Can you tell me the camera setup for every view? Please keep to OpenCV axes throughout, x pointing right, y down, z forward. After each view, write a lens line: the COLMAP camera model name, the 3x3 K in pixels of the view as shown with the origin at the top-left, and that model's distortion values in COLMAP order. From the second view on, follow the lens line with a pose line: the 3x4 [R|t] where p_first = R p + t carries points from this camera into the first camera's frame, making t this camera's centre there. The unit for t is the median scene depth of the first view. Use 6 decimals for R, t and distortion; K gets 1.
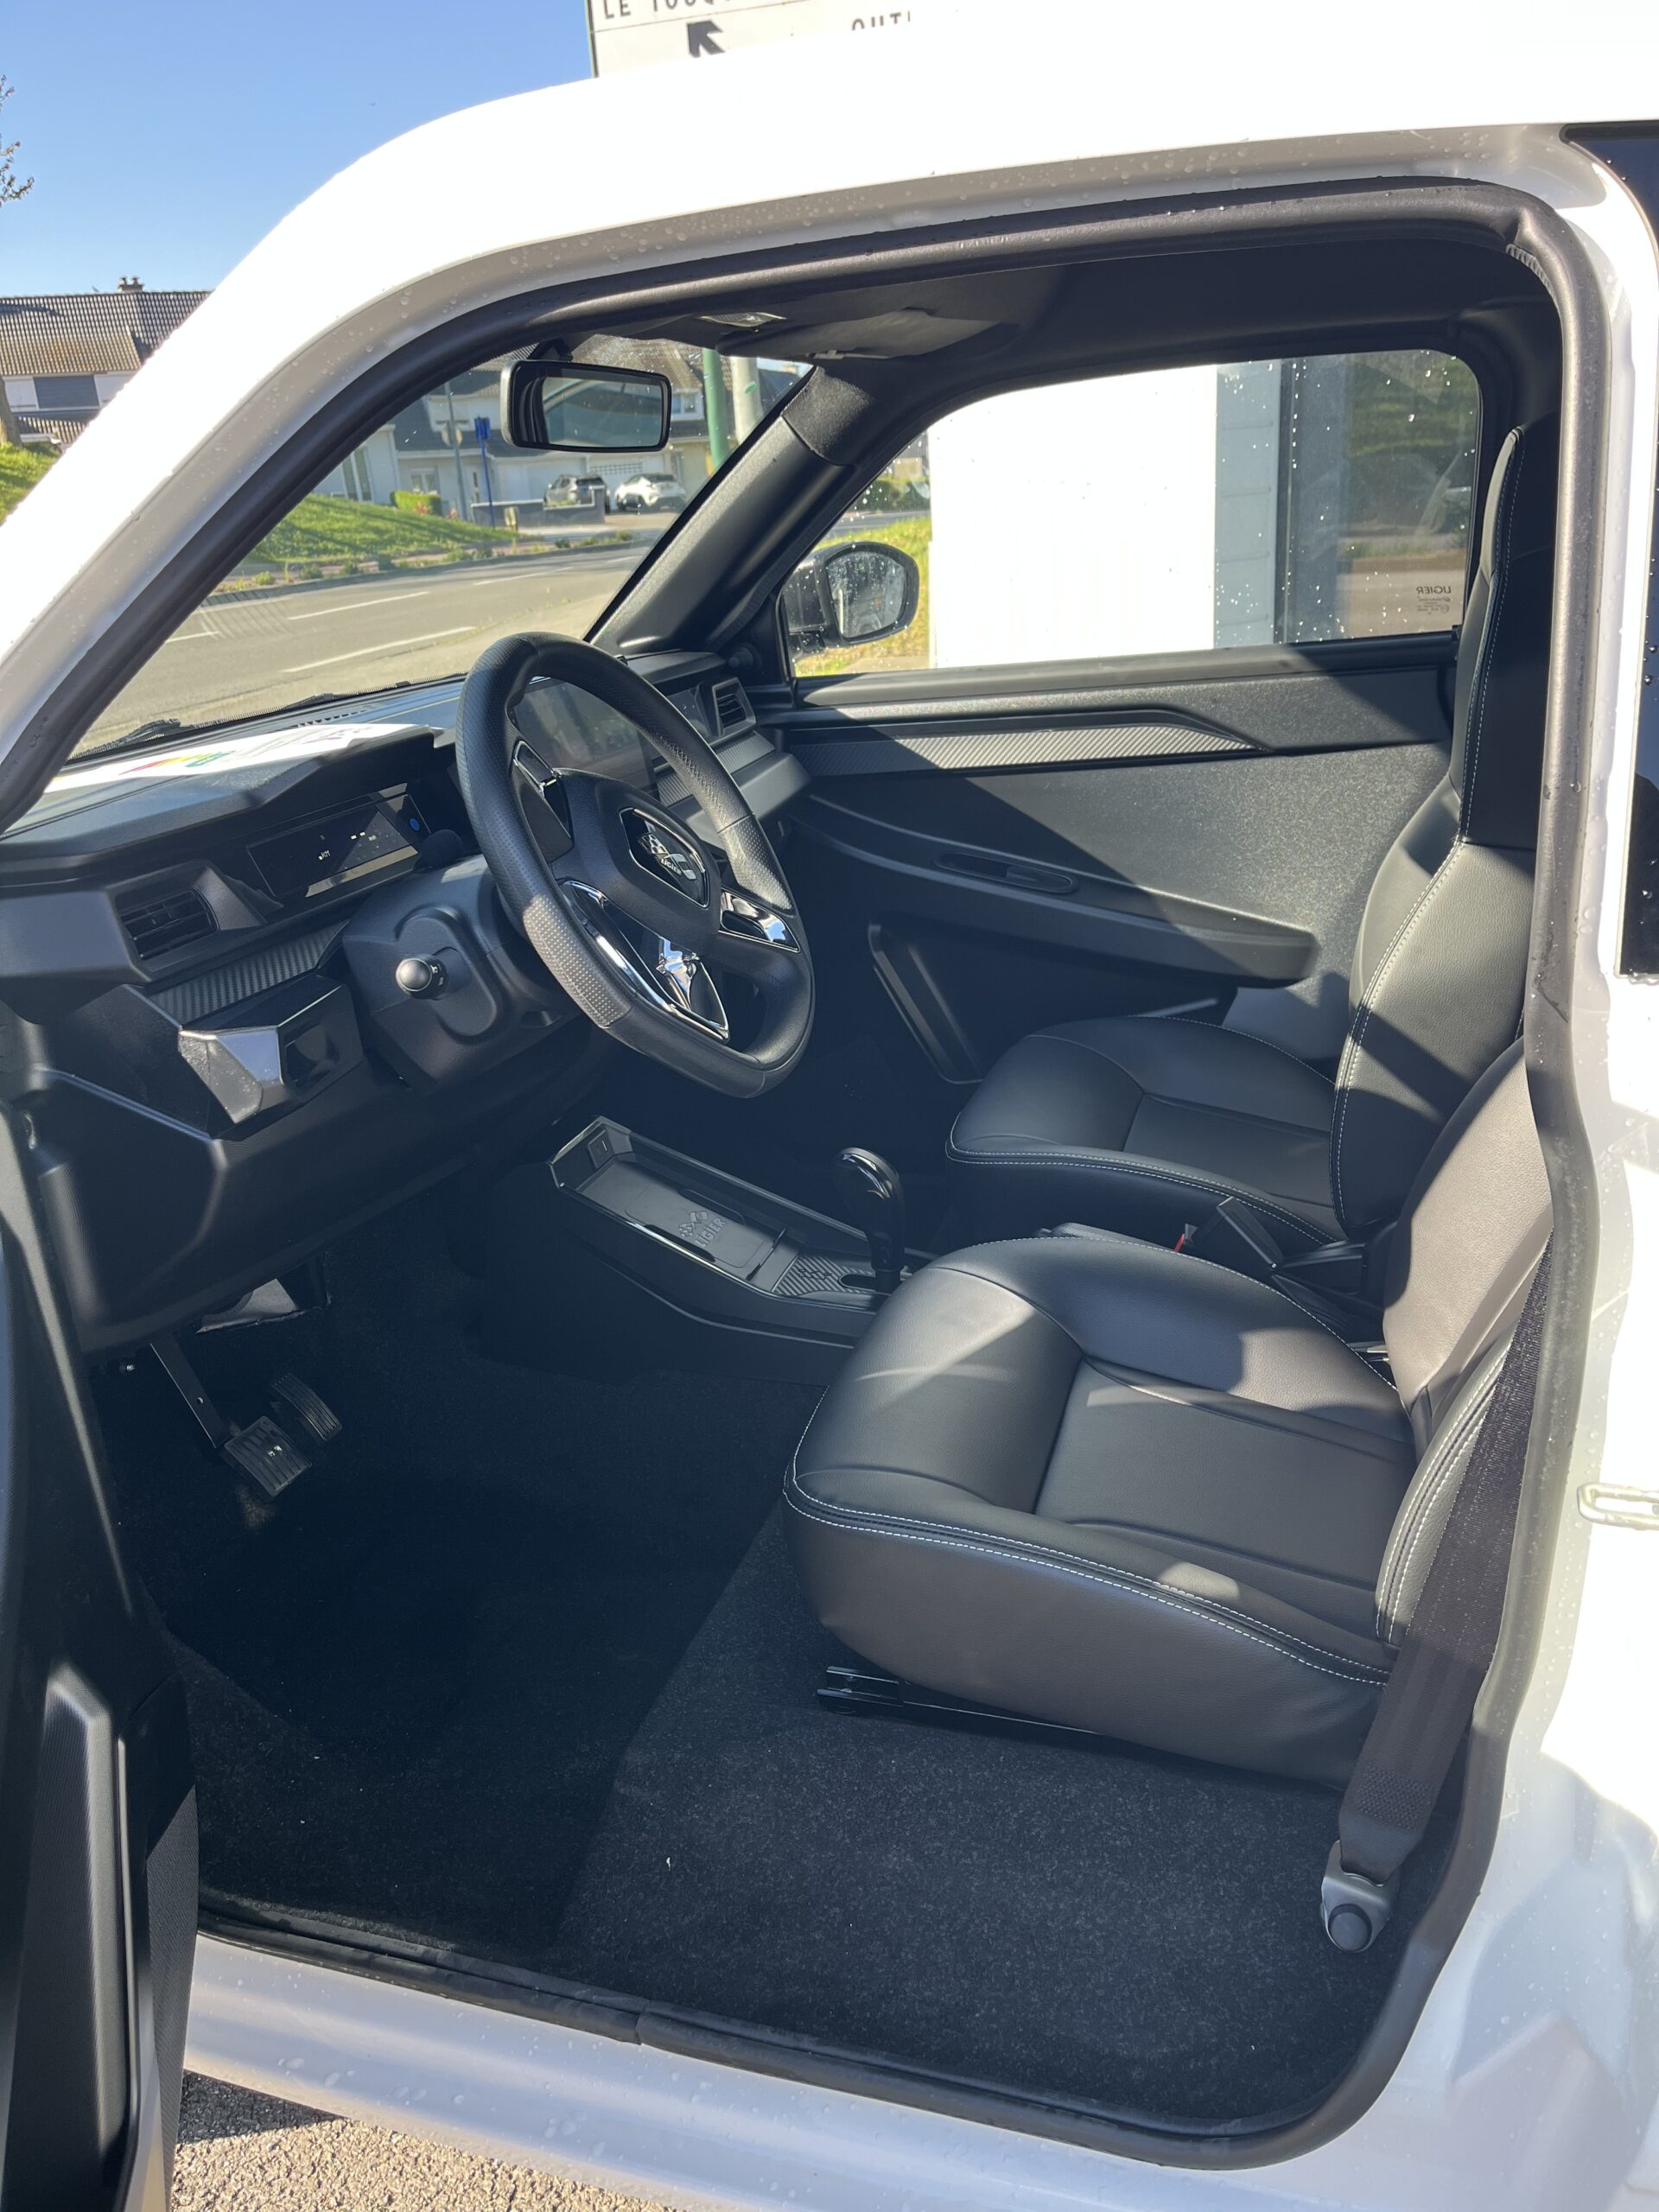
lens RADIAL K [[1760.1, 0, 829.5], [0, 1760.1, 1106.0], [0, 0, 1]] dist [0.024578, 0.001575]
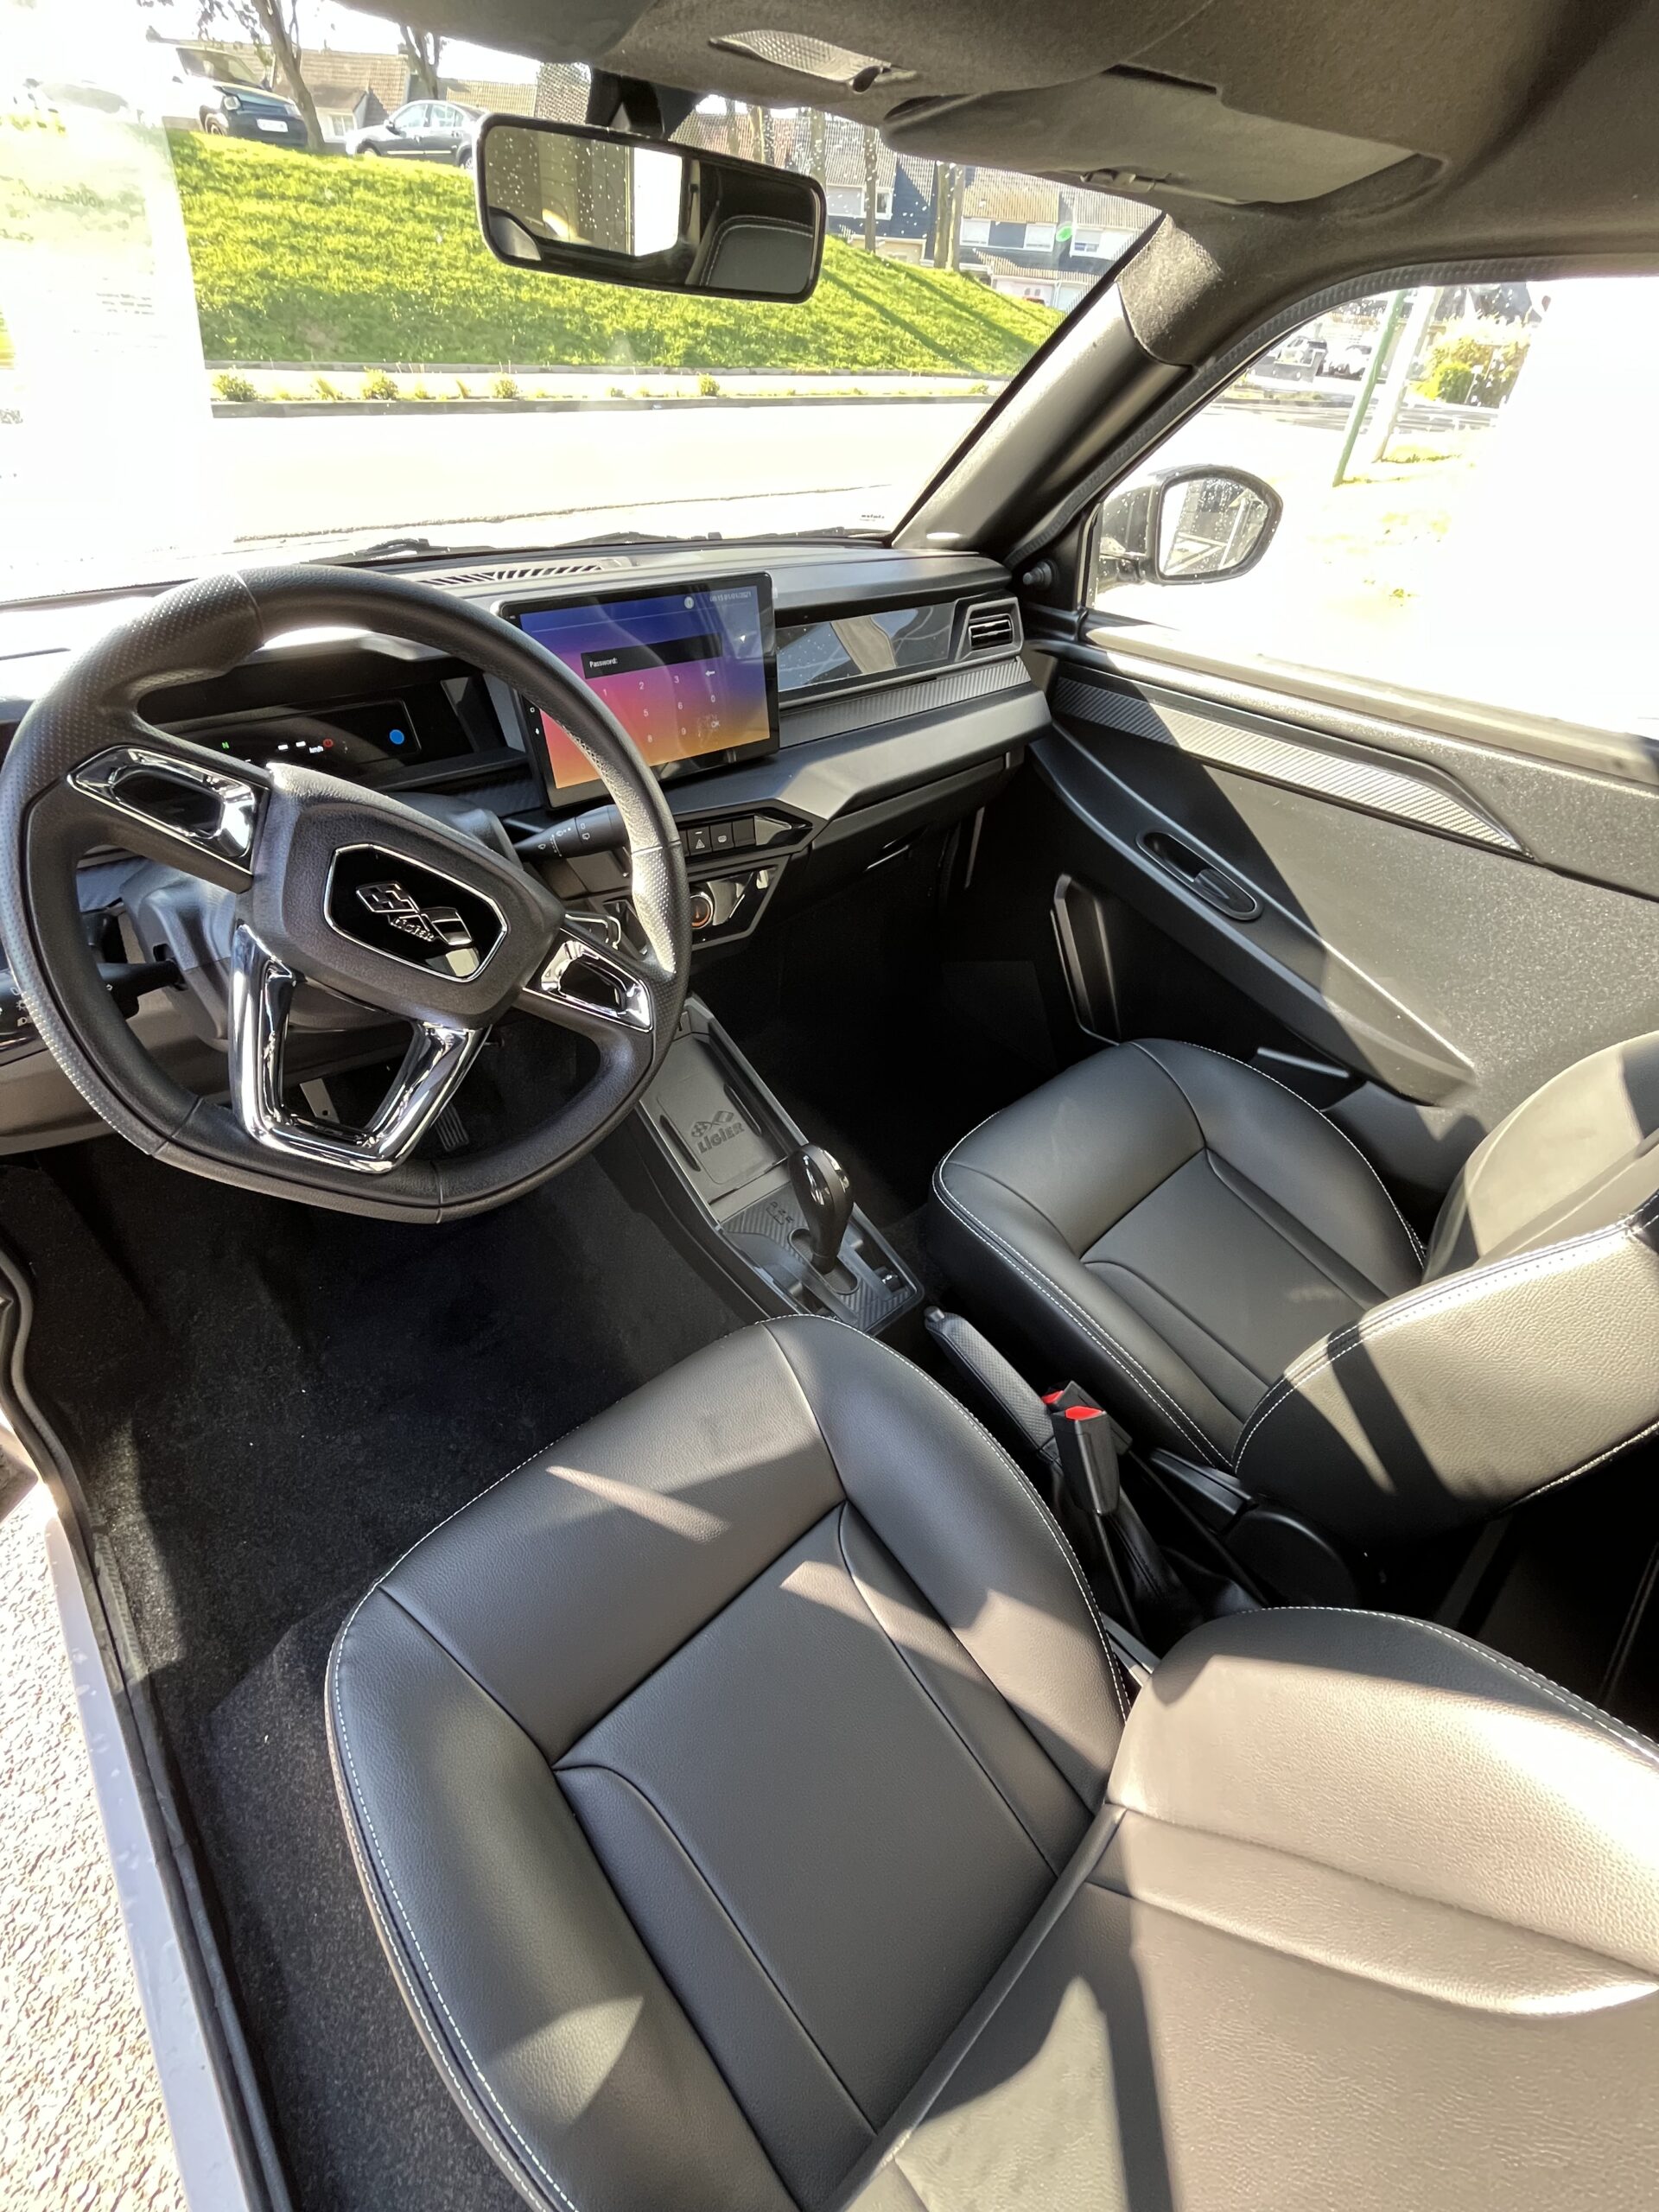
lens RADIAL K [[909.1, 0, 812.1], [0, 909.1, 1110.1], [0, 0, 1]] dist [0.001677, -0.006351]
pose [[0.850392, 0.422117, -0.314087, 0.133440], [-0.275888, 0.866046, 0.416953, -0.172004], [0.448017, -0.267920, 0.852936, 0.421341]]
